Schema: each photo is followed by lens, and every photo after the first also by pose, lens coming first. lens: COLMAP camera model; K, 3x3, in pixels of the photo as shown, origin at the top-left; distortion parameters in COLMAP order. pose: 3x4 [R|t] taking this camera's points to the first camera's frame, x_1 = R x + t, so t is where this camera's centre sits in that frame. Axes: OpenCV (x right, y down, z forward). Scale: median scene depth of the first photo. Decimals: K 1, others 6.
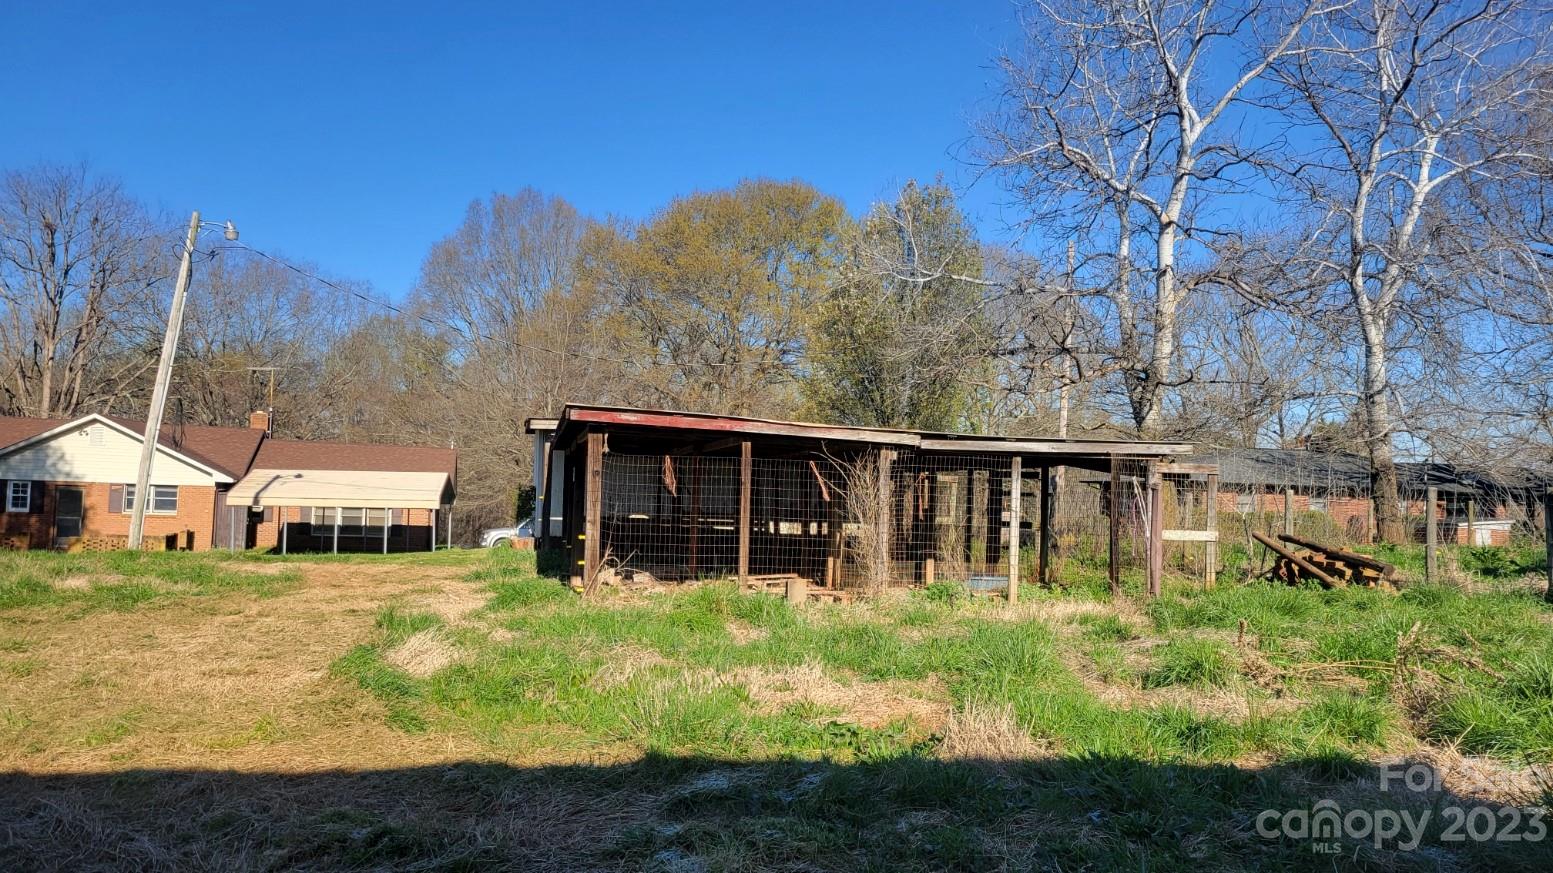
lens RADIAL K [[1160.6, 0, 776.1], [0, 1160.6, 441.0], [0, 0, 1]] dist [0.009189, -0.009003]
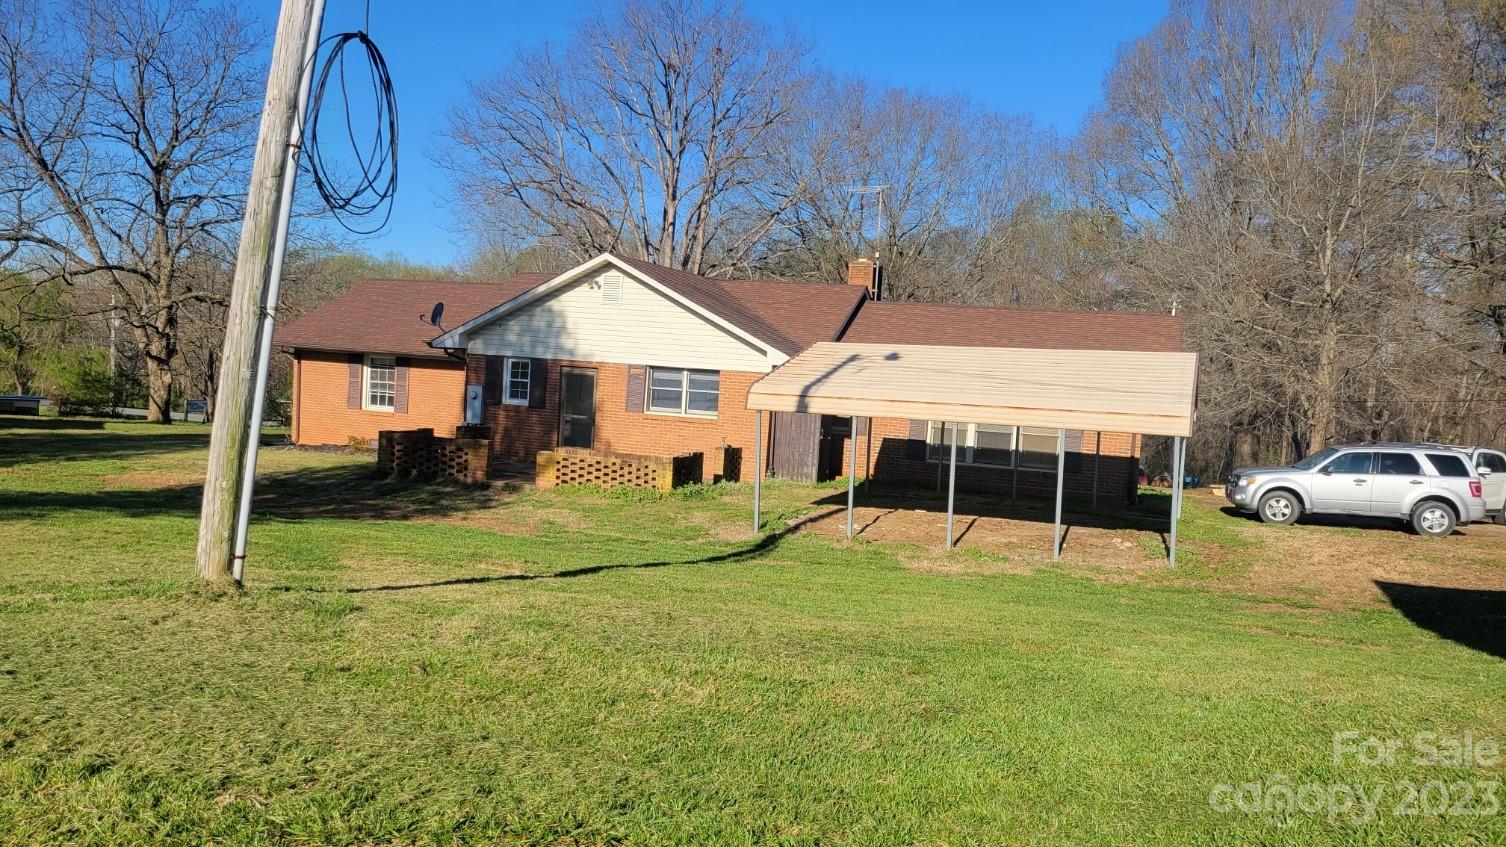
lens RADIAL K [[1125.4, 0, 752.0], [0, 1125.4, 427.4], [0, 0, 1]] dist [0.009189, -0.009003]
pose [[0.838548, 0.046521, -0.542838, -0.183099], [-0.004606, 0.996918, 0.078320, 0.022086], [0.544808, -0.063174, 0.836178, 0.524851]]
